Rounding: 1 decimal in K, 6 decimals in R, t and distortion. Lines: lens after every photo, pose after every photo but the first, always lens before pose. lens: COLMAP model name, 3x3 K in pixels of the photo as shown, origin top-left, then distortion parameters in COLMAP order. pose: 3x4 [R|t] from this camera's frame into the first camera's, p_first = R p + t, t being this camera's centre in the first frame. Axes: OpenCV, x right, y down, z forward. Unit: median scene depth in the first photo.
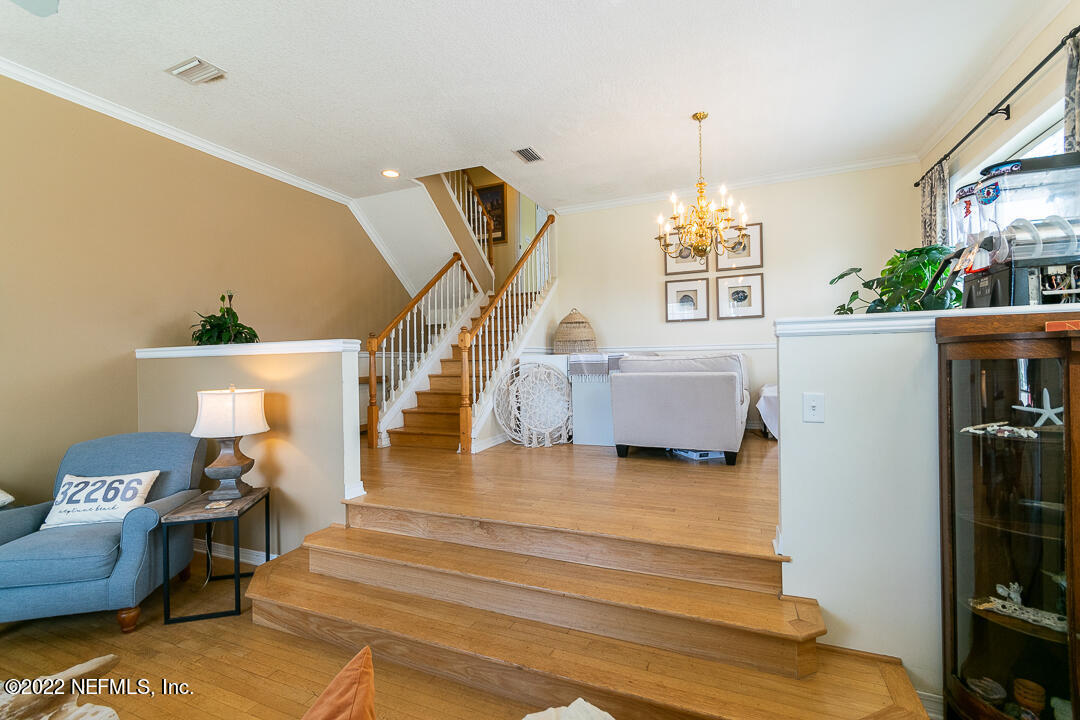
lens RADIAL K [[477.2, 0, 541.2], [0, 477.2, 357.1], [0, 0, 1]] dist [-0.000822, 0.000241]
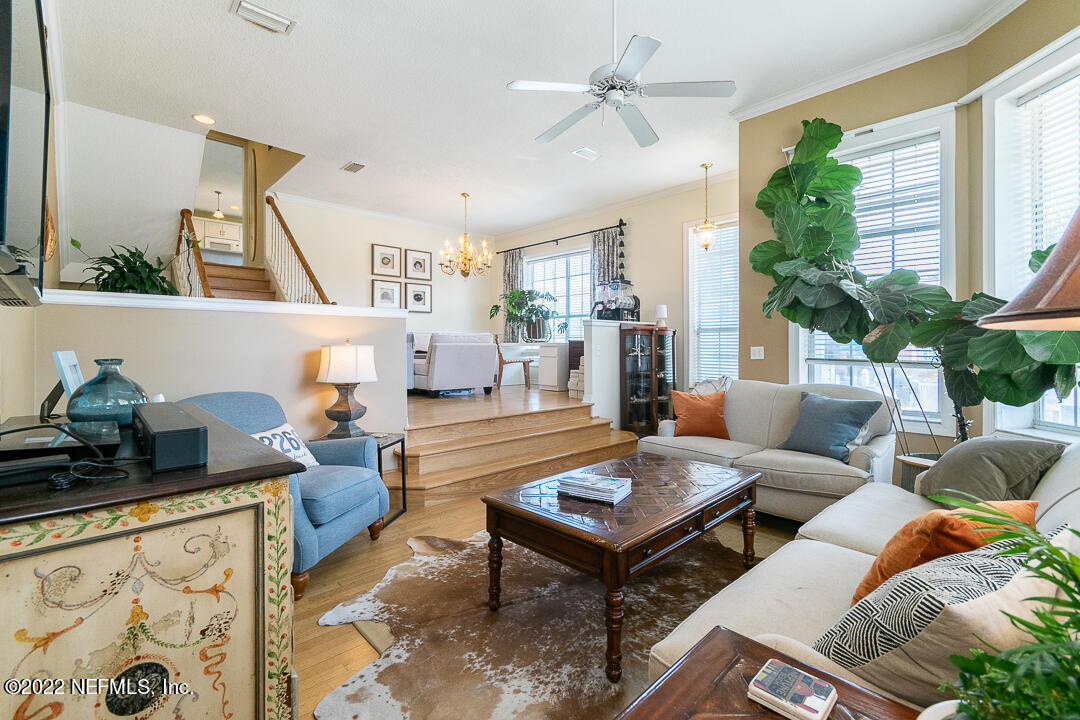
lens RADIAL K [[477.2, 0, 539.5], [0, 477.2, 352.4], [0, 0, 1]] dist [-0.000822, 0.000241]
pose [[0.385367, 0.006465, 0.922741, -0.866065], [-0.008044, 0.999961, -0.003647, 0.049648], [-0.922728, -0.006017, 0.385404, 0.071877]]
